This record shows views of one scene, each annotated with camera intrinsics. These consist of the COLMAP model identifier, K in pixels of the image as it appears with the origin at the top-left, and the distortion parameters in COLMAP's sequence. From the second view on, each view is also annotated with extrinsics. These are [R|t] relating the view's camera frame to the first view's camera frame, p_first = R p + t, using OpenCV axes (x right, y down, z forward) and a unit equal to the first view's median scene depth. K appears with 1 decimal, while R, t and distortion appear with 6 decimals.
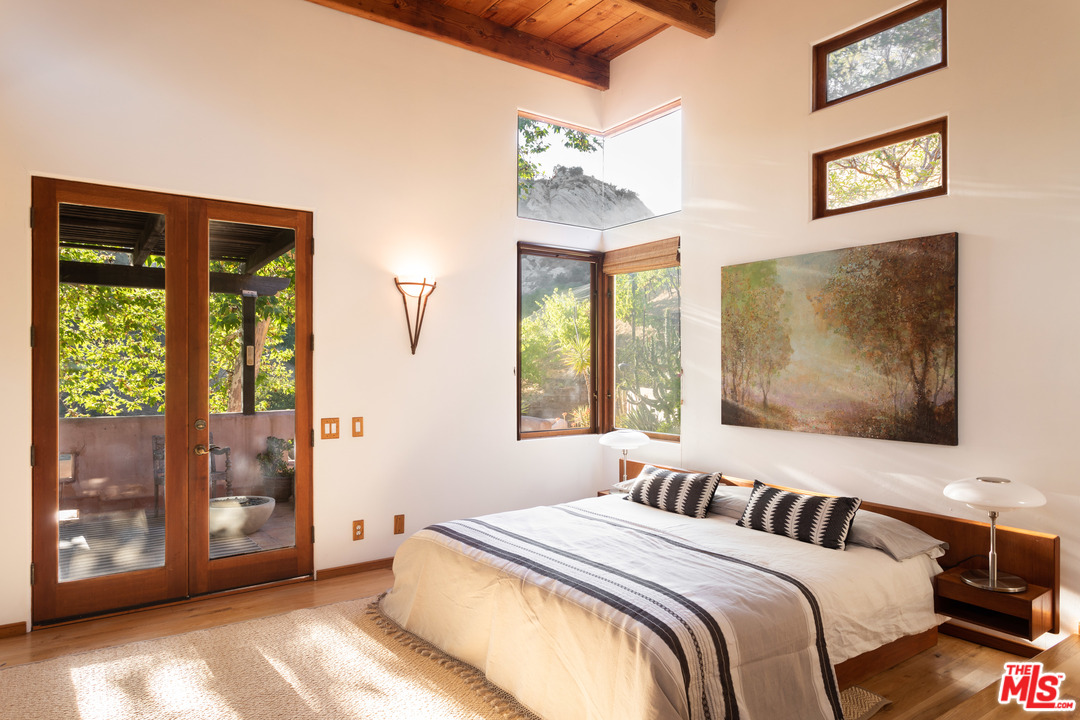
lens RADIAL K [[686.9, 0, 541.4], [0, 686.9, 366.2], [0, 0, 1]] dist [-0.011718, 0.002254]
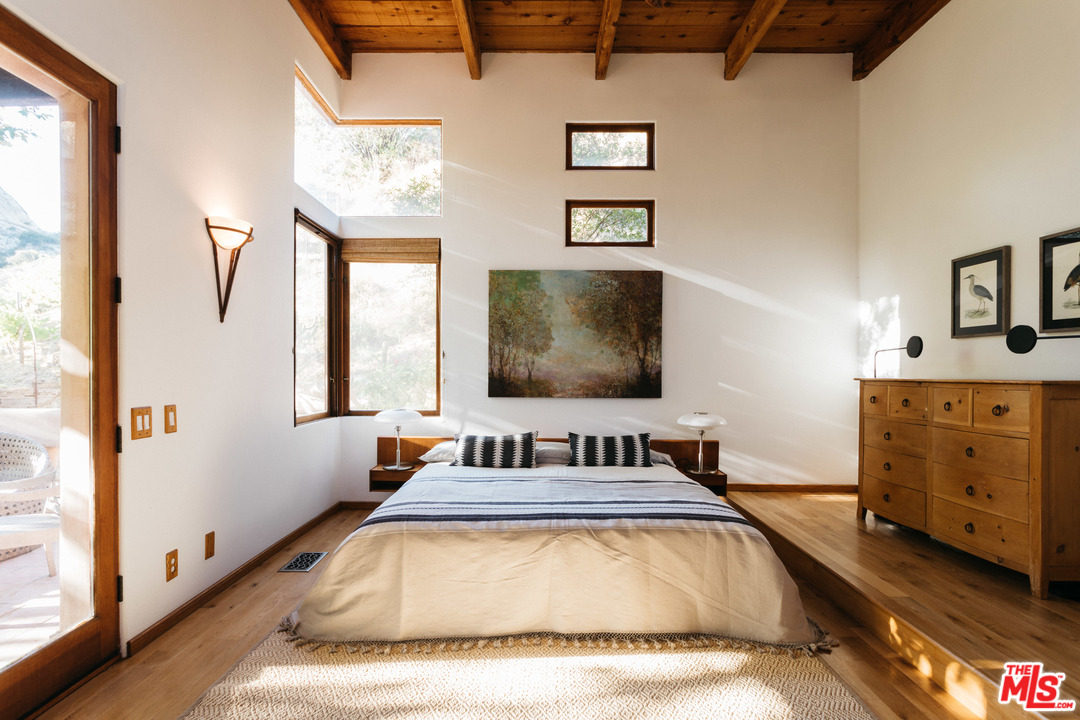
lens RADIAL K [[562.8, 0, 483.8], [0, 562.8, 382.1], [0, 0, 1]] dist [-0.011512, 0.000863]
pose [[0.566290, -0.009168, 0.824155, -0.654052], [-0.000644, 0.999933, 0.011566, 0.051412], [-0.824206, -0.007080, 0.566246, 0.482489]]
